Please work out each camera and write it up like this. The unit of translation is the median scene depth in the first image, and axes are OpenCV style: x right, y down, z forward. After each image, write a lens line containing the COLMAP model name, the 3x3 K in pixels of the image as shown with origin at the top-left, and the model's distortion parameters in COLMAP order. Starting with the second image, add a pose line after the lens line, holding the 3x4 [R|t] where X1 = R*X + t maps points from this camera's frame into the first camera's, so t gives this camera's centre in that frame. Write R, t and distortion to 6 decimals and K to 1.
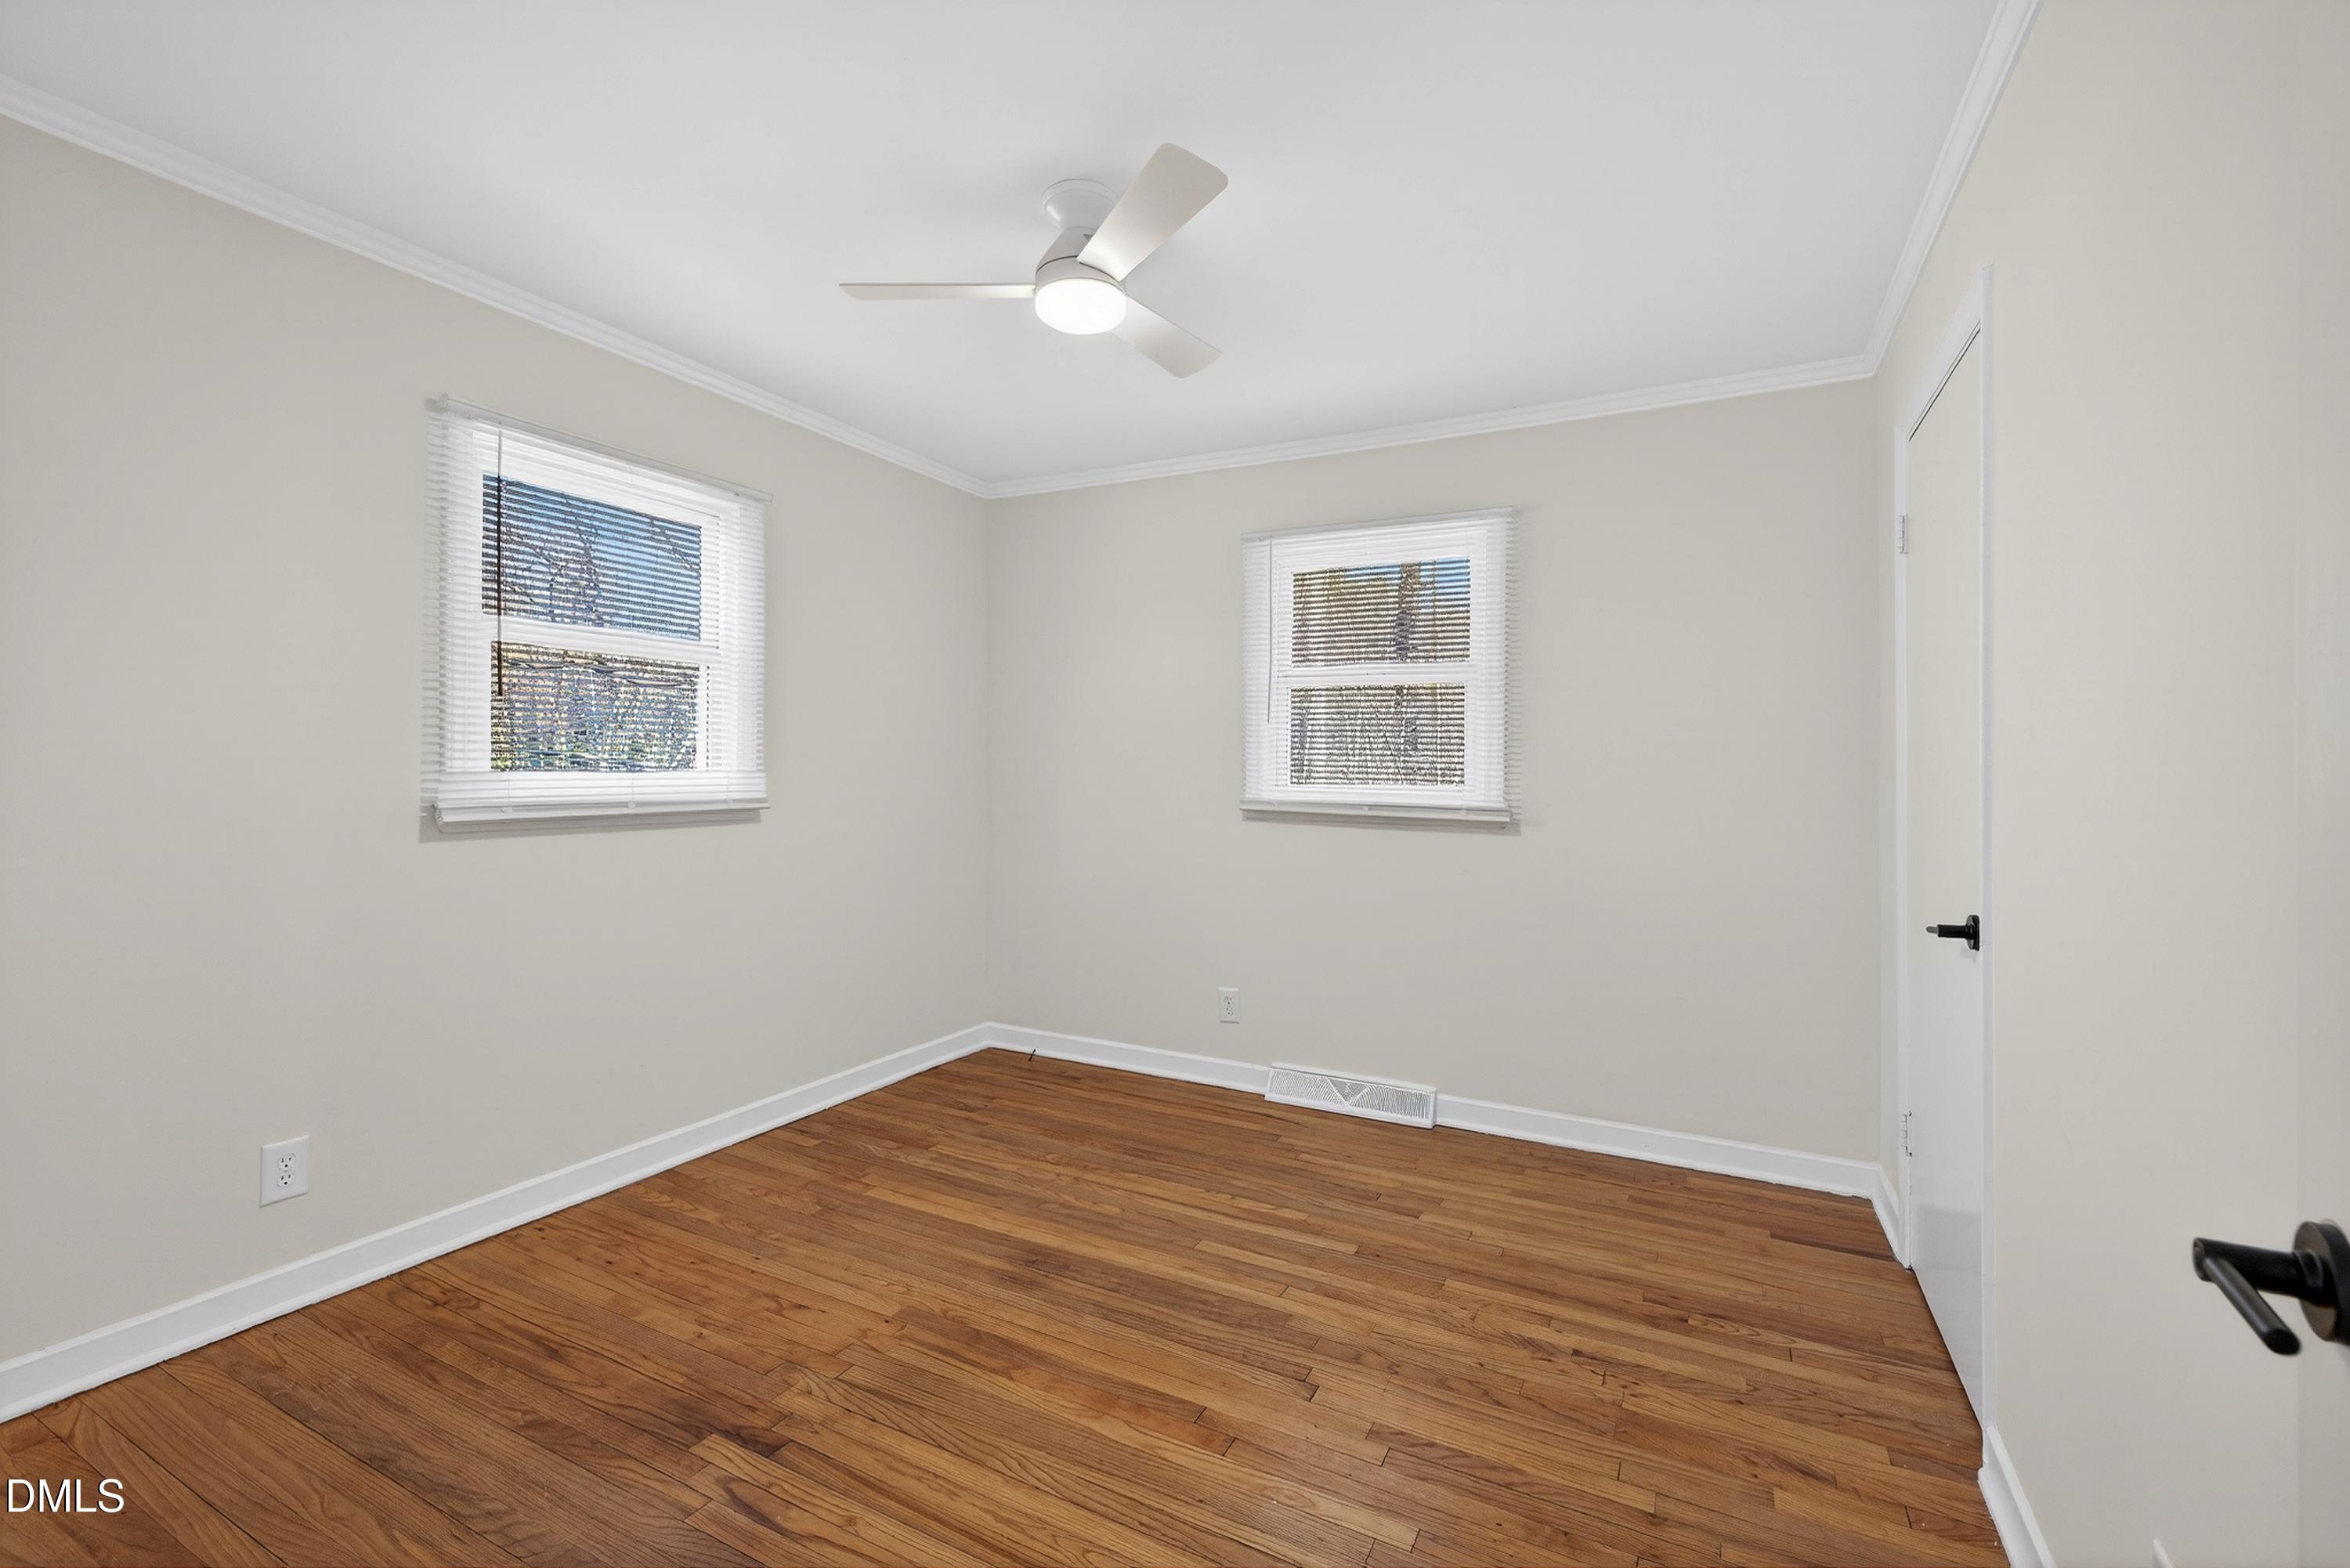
lens RADIAL K [[985.0, 0, 1169.9], [0, 985.0, 754.8], [0, 0, 1]] dist [0.001434, -0.000146]
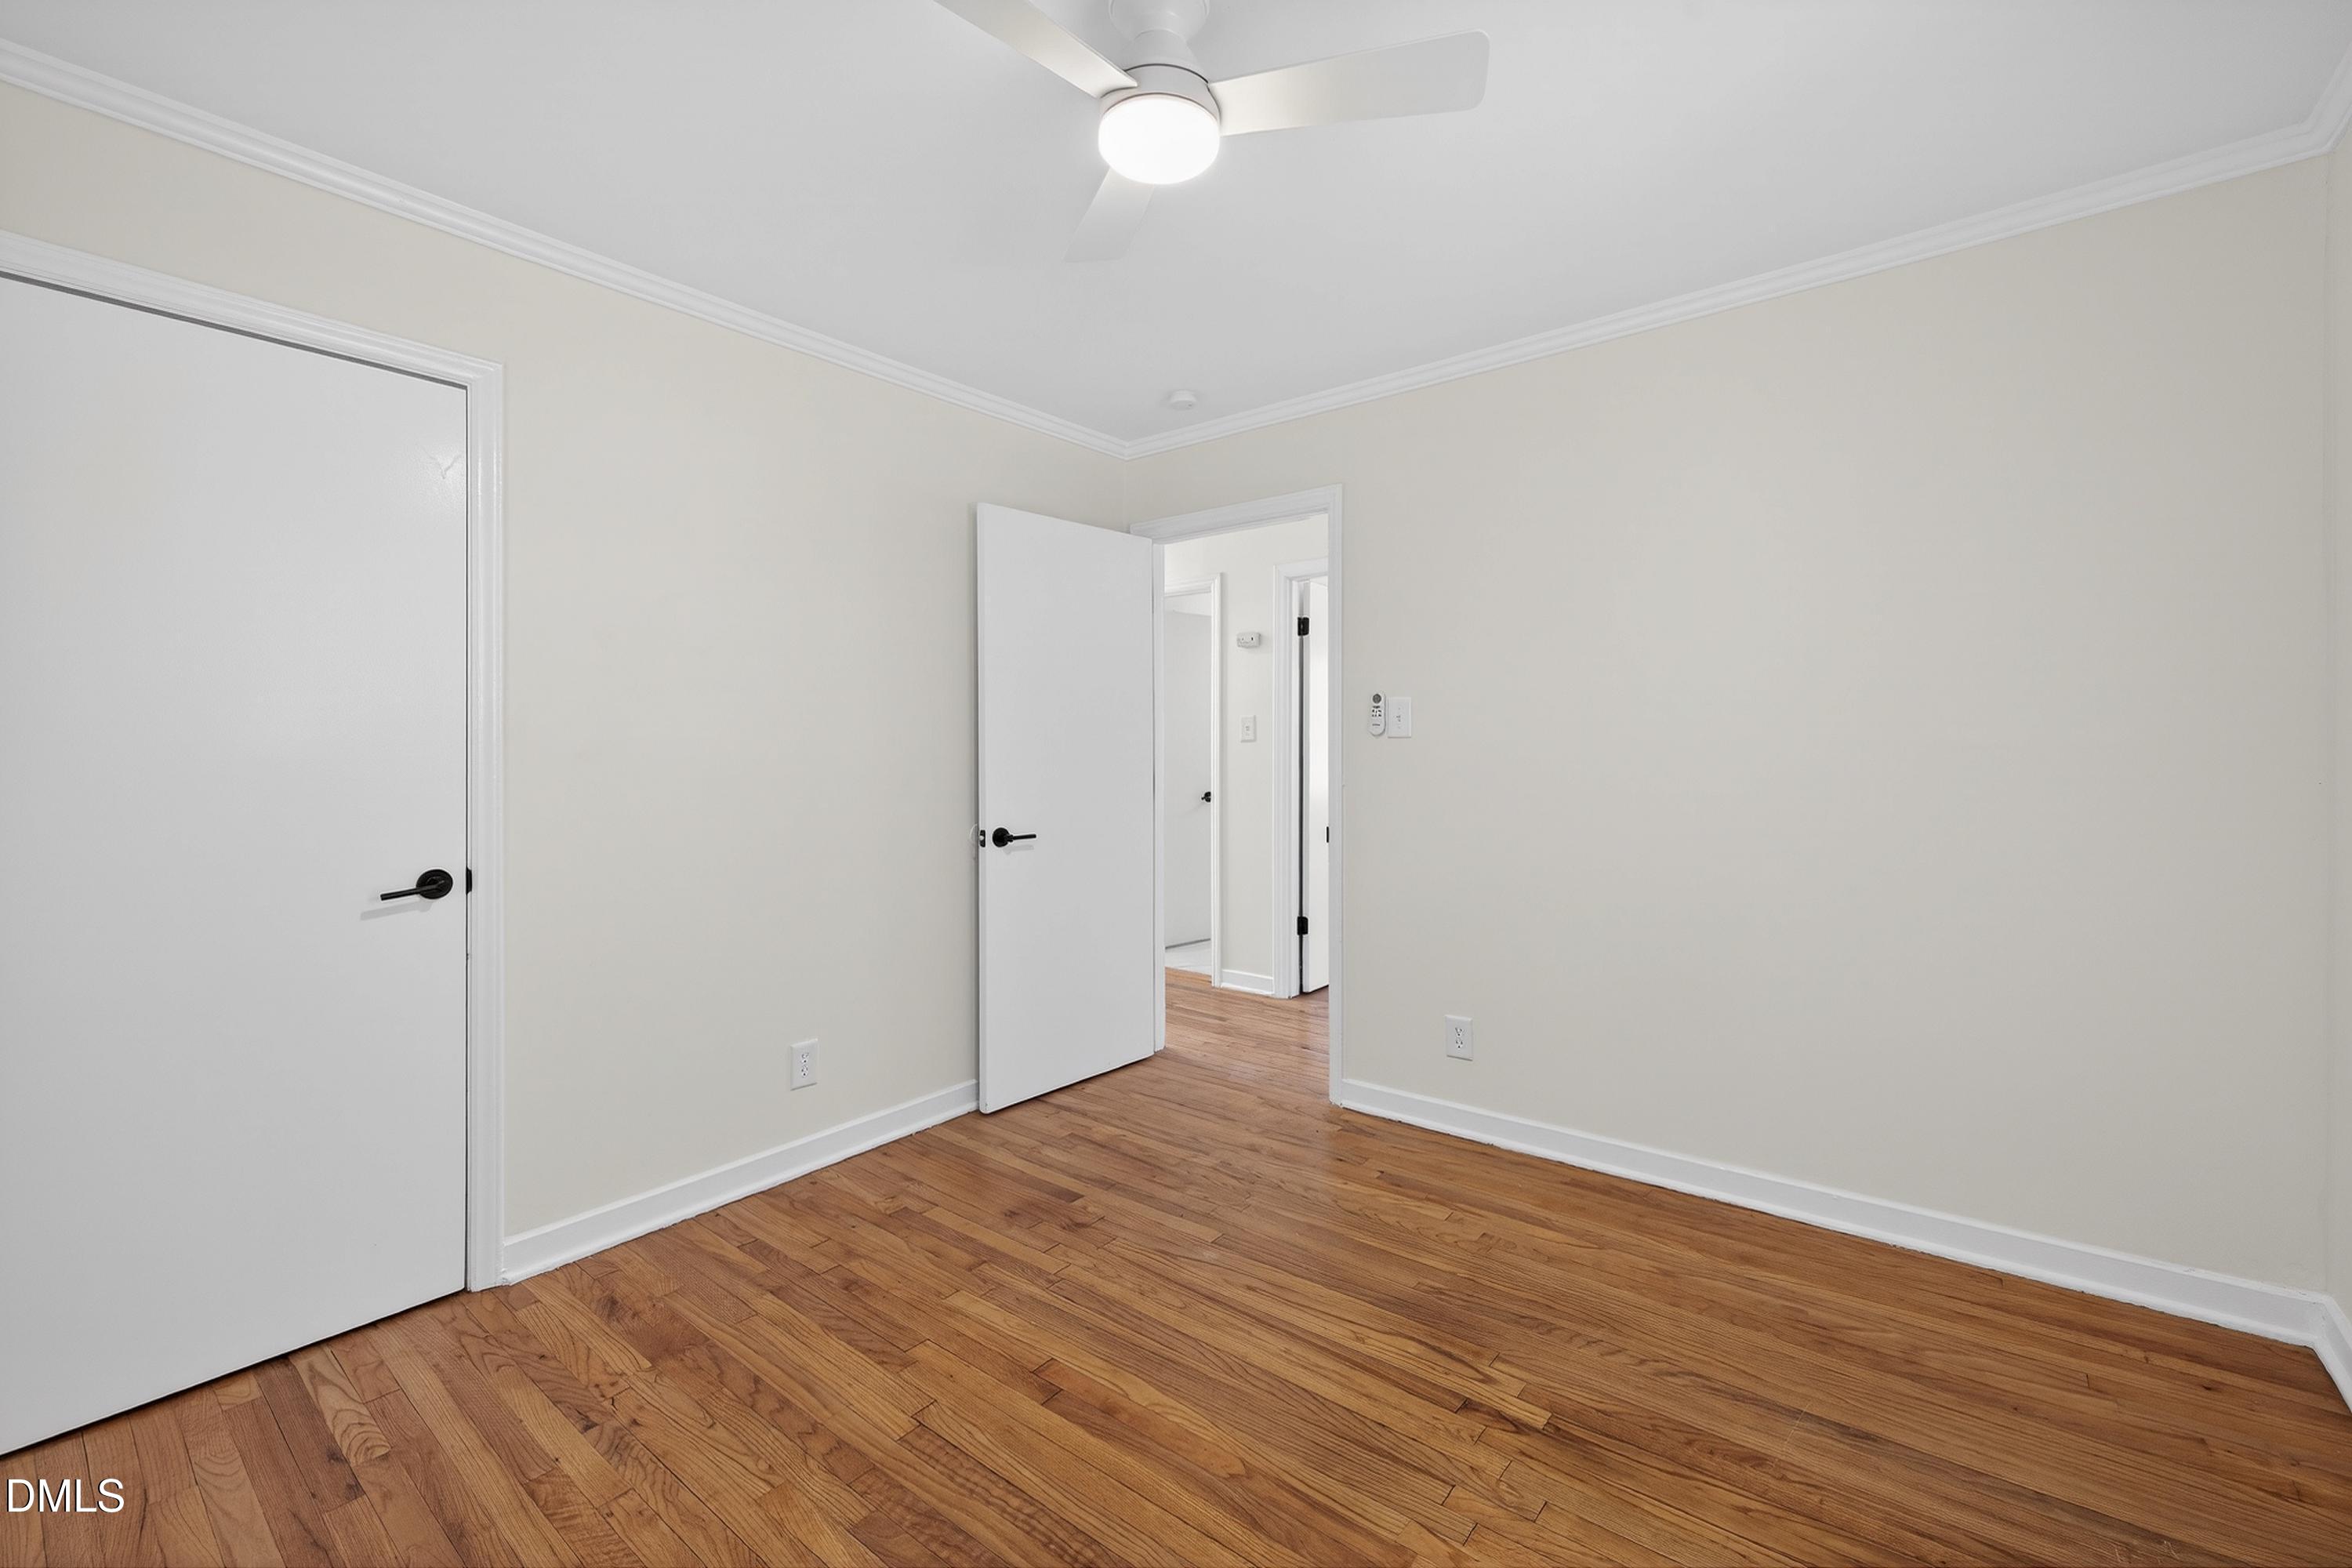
lens RADIAL K [[985.9, 0, 1170.9], [0, 985.9, 754.8], [0, 0, 1]] dist [0.001434, -0.000146]
pose [[-0.978557, -0.008152, 0.205814, -0.287679], [-0.007983, 0.999967, 0.001652, 0.018758], [-0.205820, -0.000027, -0.978590, 1.962029]]
